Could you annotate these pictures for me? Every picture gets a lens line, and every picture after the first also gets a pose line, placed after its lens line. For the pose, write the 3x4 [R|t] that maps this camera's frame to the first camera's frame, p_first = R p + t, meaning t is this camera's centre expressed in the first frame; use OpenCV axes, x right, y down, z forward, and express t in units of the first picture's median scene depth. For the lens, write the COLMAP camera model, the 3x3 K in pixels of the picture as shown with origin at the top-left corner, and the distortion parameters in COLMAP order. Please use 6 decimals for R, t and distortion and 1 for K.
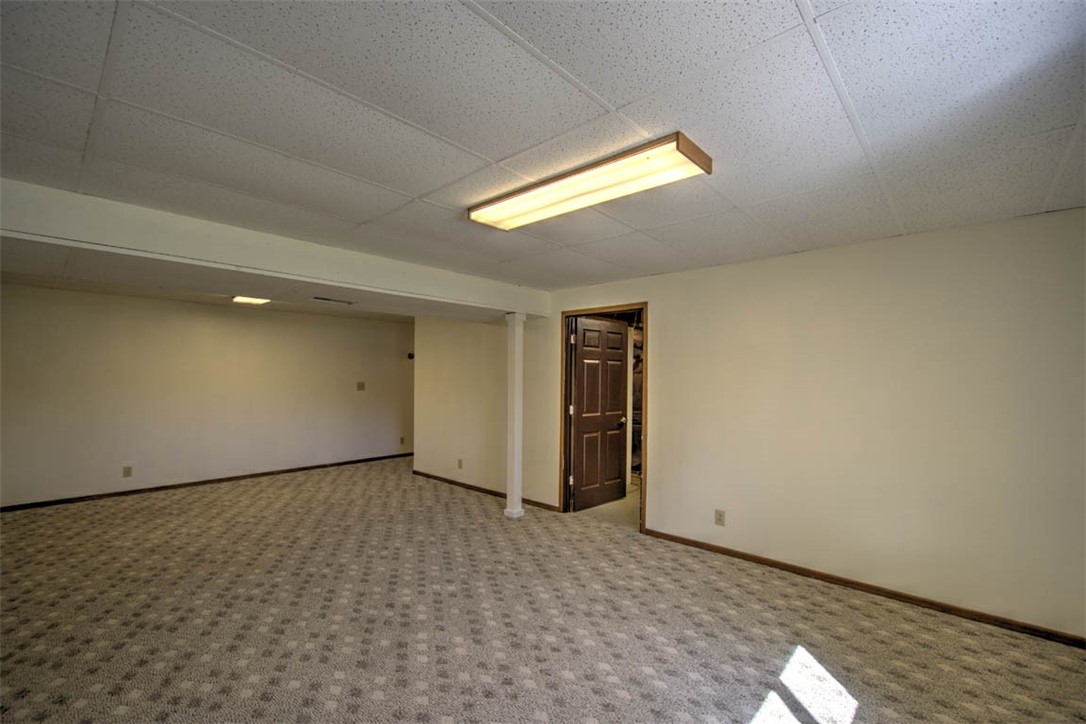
lens RADIAL K [[464.5, 0, 540.8], [0, 464.5, 376.8], [0, 0, 1]] dist [-0.000017, -0.000580]
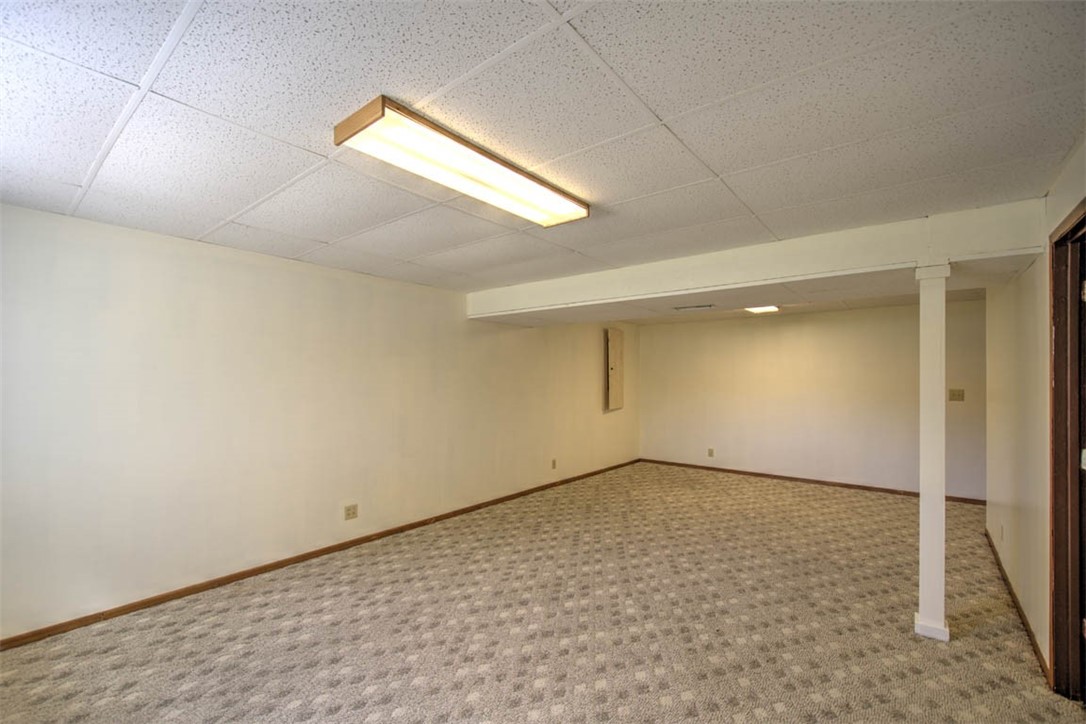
lens RADIAL K [[464.5, 0, 540.8], [0, 464.5, 376.8], [0, 0, 1]] dist [-0.000017, -0.000580]
pose [[0.051050, -0.010317, -0.998643, 0.744481], [-0.002080, 0.999943, -0.010436, 0.002151], [0.998694, 0.002610, 0.051025, 0.799415]]
